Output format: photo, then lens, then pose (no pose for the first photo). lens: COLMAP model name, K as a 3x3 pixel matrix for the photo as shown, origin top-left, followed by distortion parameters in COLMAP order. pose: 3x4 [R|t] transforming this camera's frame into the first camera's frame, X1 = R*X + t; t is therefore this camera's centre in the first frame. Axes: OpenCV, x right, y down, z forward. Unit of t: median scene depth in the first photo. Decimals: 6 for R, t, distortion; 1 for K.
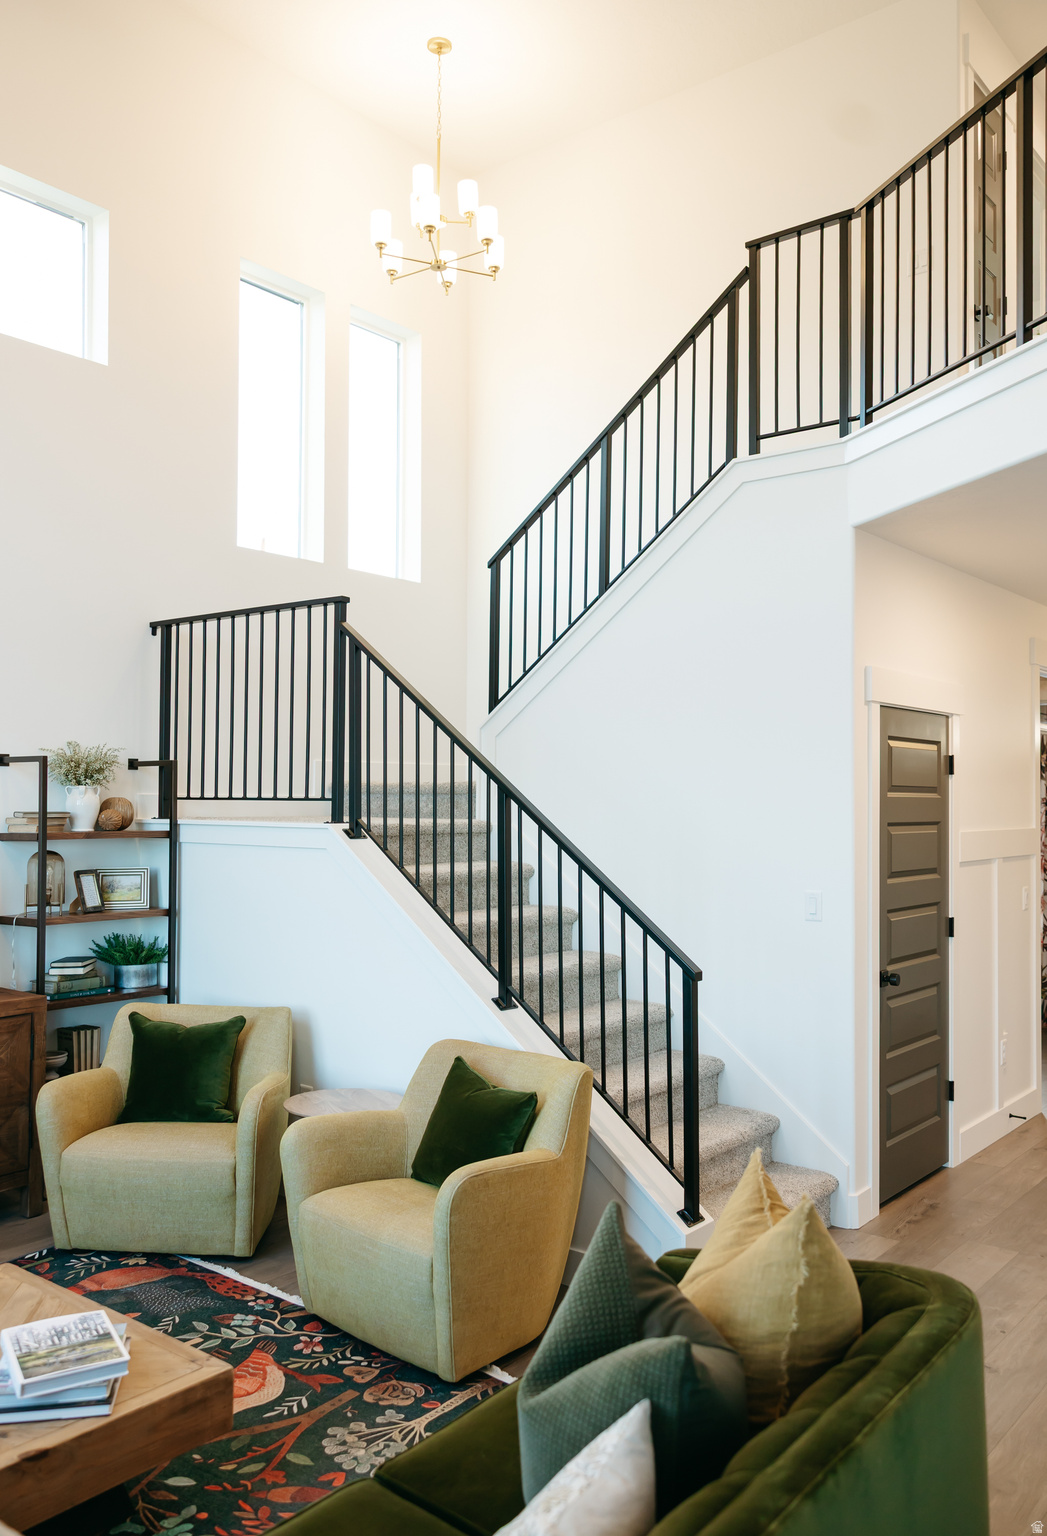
lens RADIAL K [[1251.5, 0, 523.5], [0, 1251.5, 768.0], [0, 0, 1]] dist [0.008902, 0.003320]
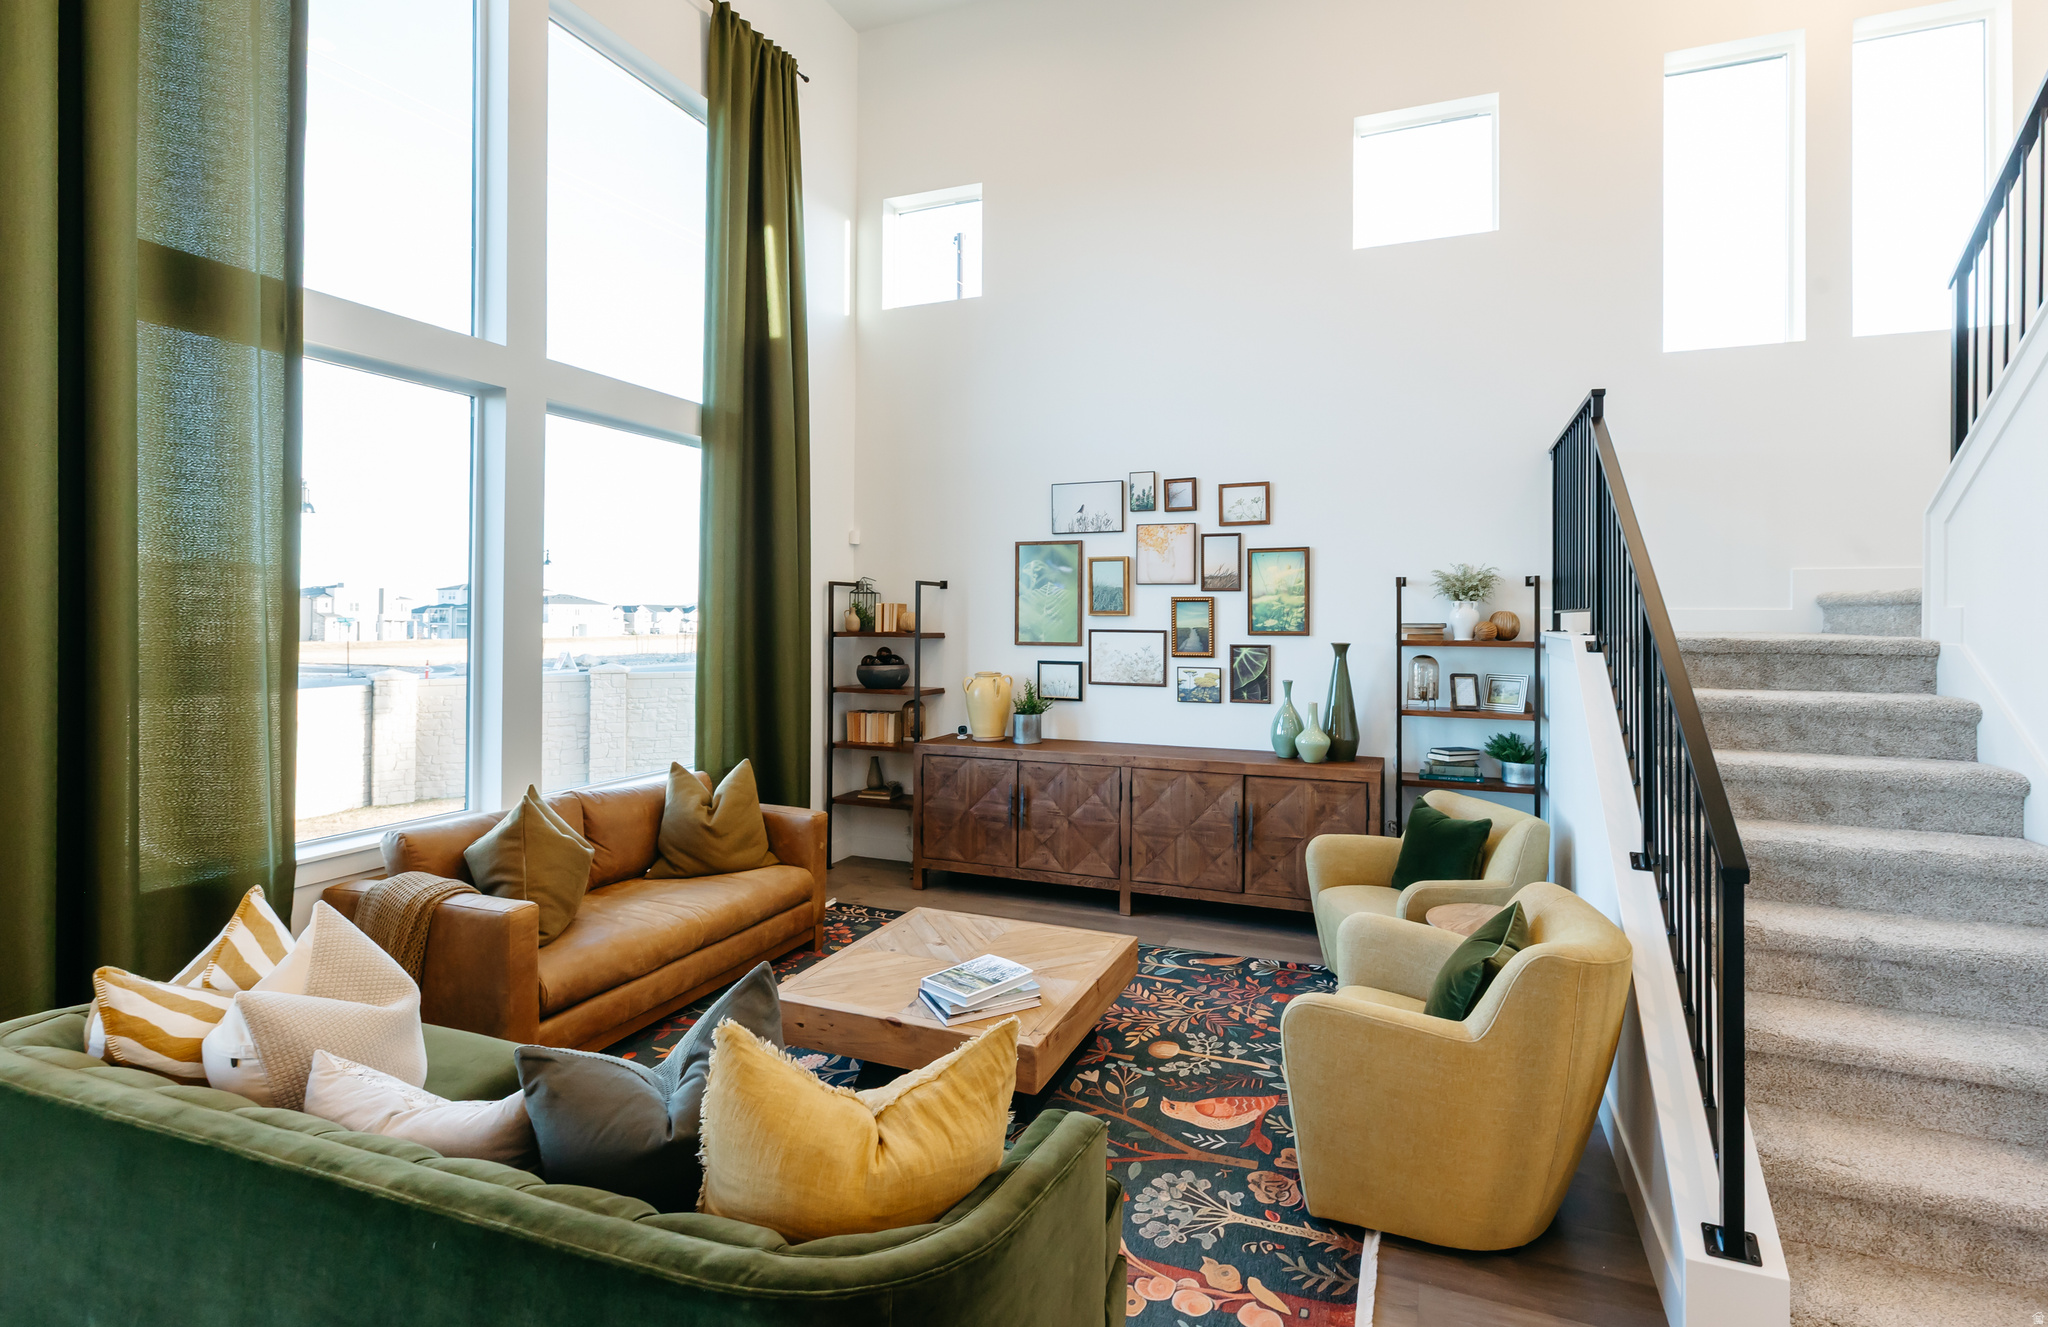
lens RADIAL K [[900.5, 0, 1027.7], [0, 900.5, 607.9], [0, 0, 1]] dist [-0.000570, -0.000026]
pose [[0.311407, -0.011851, -0.950203, 0.525475], [0.018256, 0.999812, -0.006487, 0.030061], [0.950101, -0.015327, 0.311565, 0.584154]]
